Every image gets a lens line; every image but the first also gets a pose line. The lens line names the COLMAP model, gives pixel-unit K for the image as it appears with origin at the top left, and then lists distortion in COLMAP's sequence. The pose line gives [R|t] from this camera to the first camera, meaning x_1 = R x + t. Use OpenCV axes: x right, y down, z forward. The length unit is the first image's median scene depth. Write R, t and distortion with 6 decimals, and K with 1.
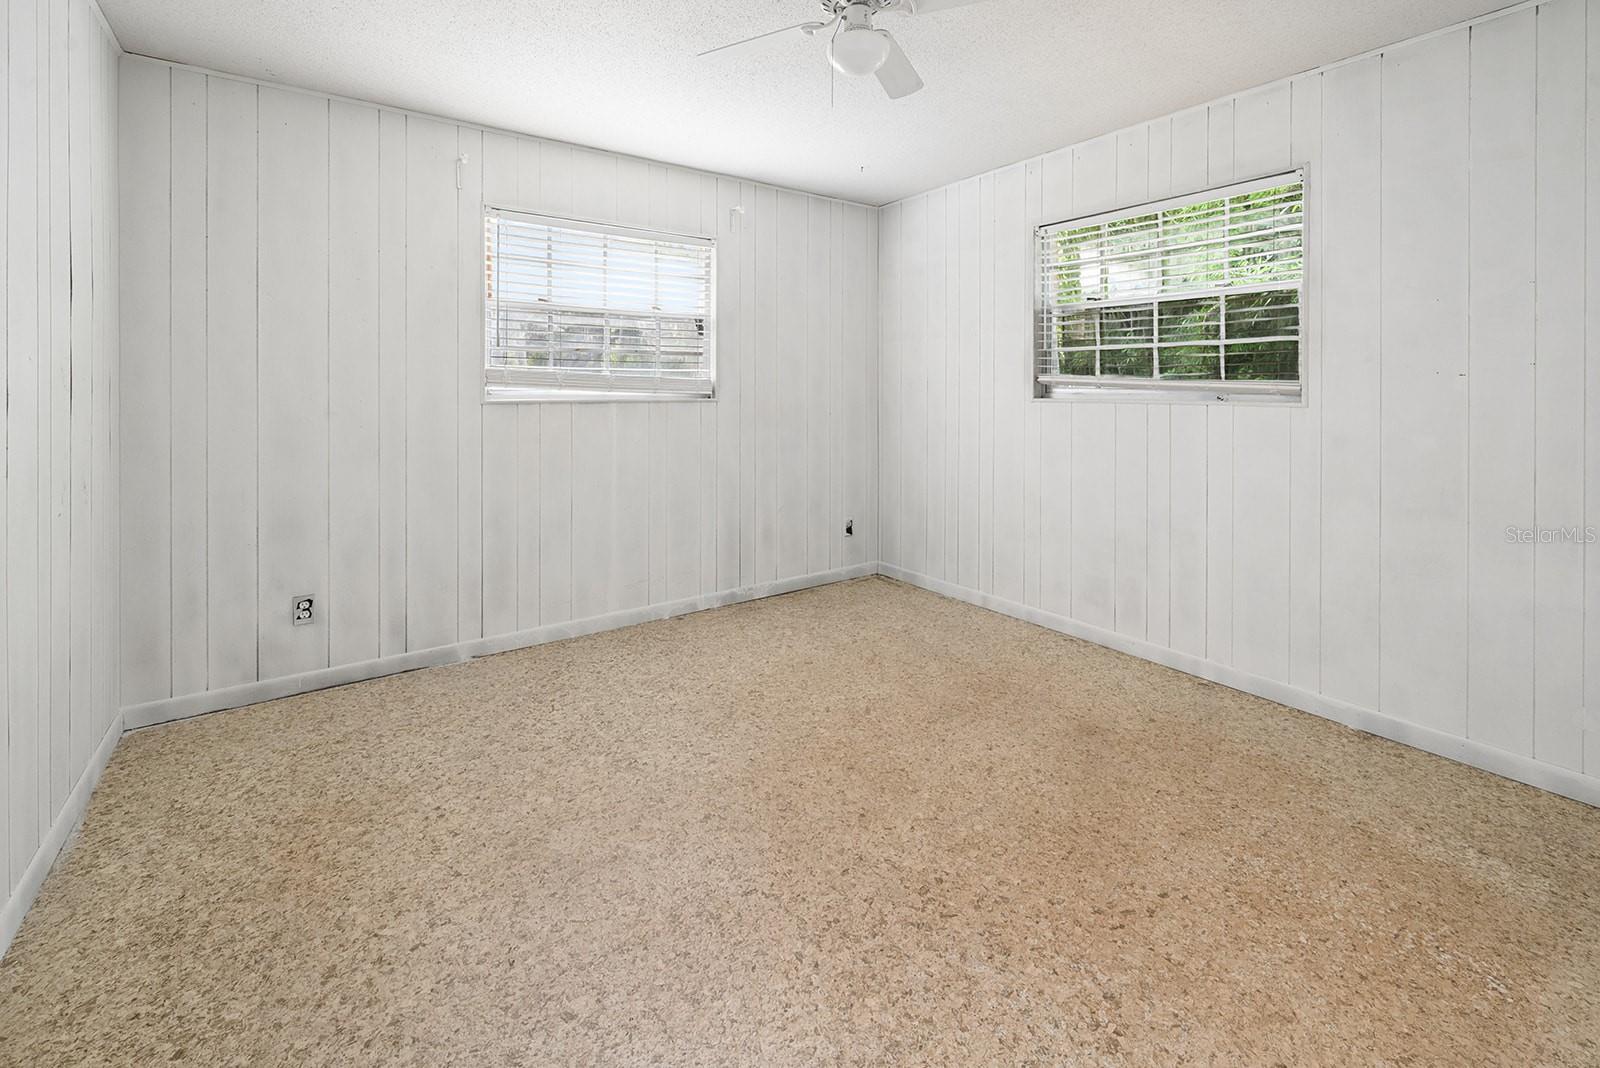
lens RADIAL K [[669.1, 0, 800.0], [0, 669.1, 534.0], [0, 0, 1]] dist [-0.000894, -0.000545]
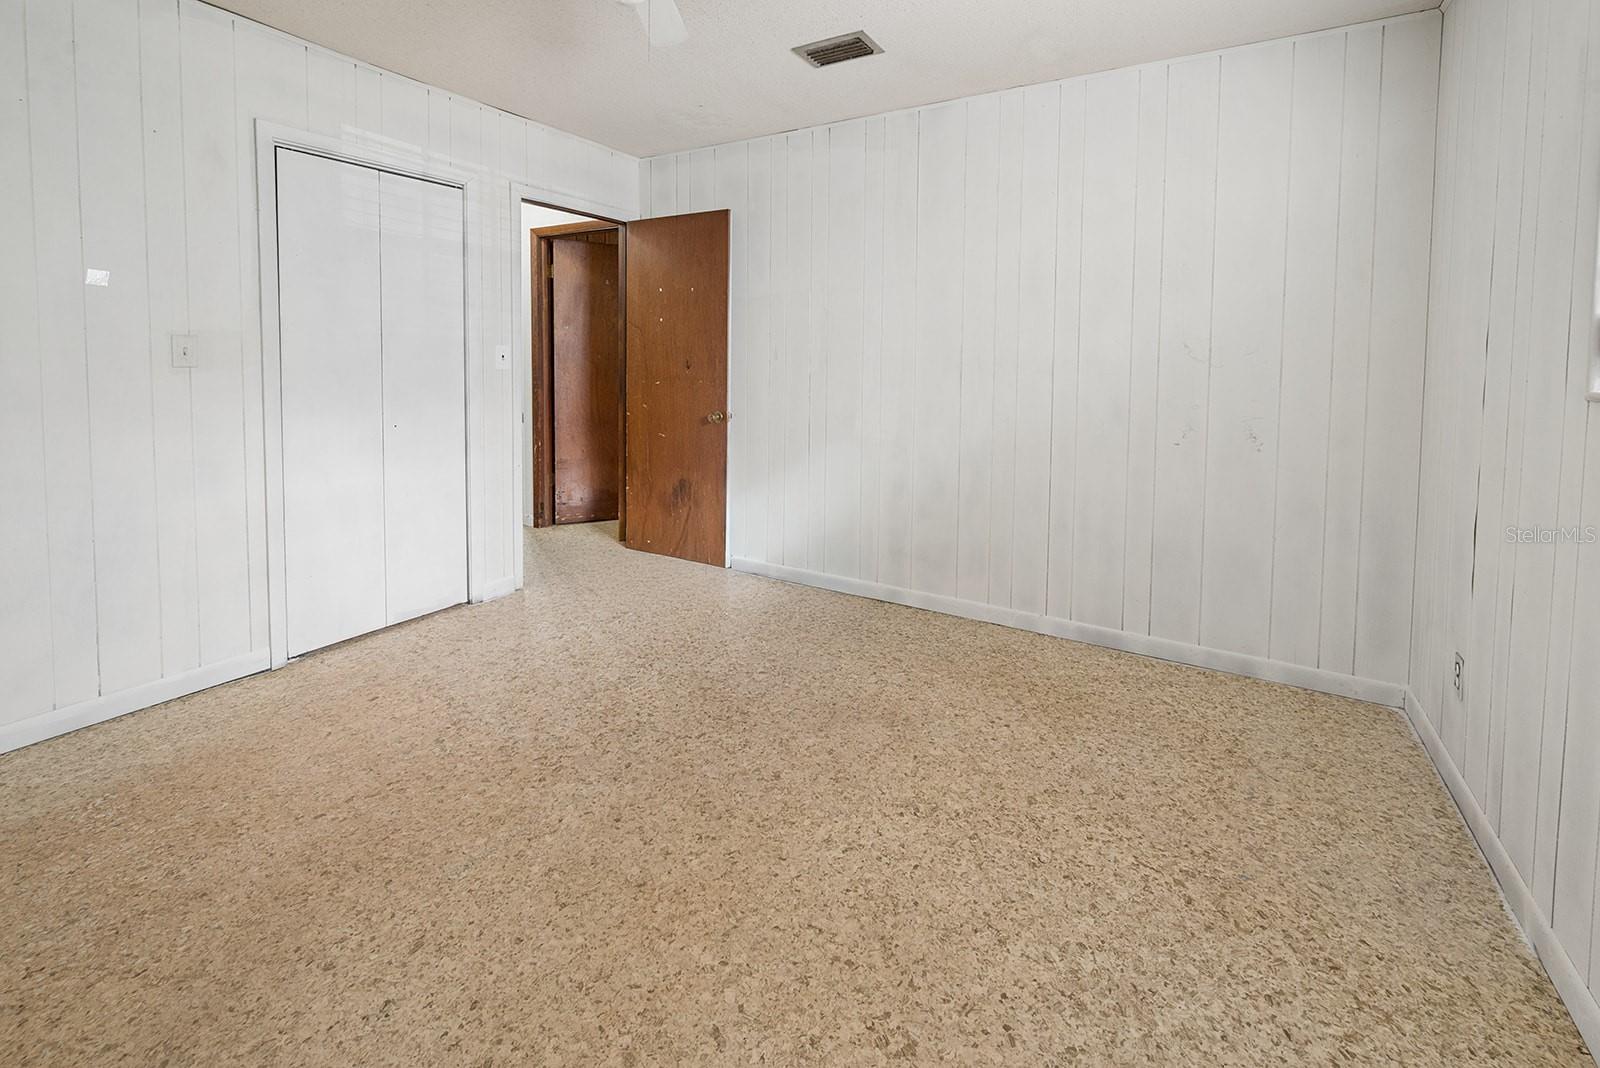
lens RADIAL K [[669.1, 0, 800.0], [0, 669.1, 534.0], [0, 0, 1]] dist [-0.000894, -0.000545]
pose [[-0.917587, 0.091311, -0.386906, 0.186685], [-0.096682, 0.892783, 0.439989, -0.349223], [0.385599, 0.441135, -0.810378, 1.706288]]
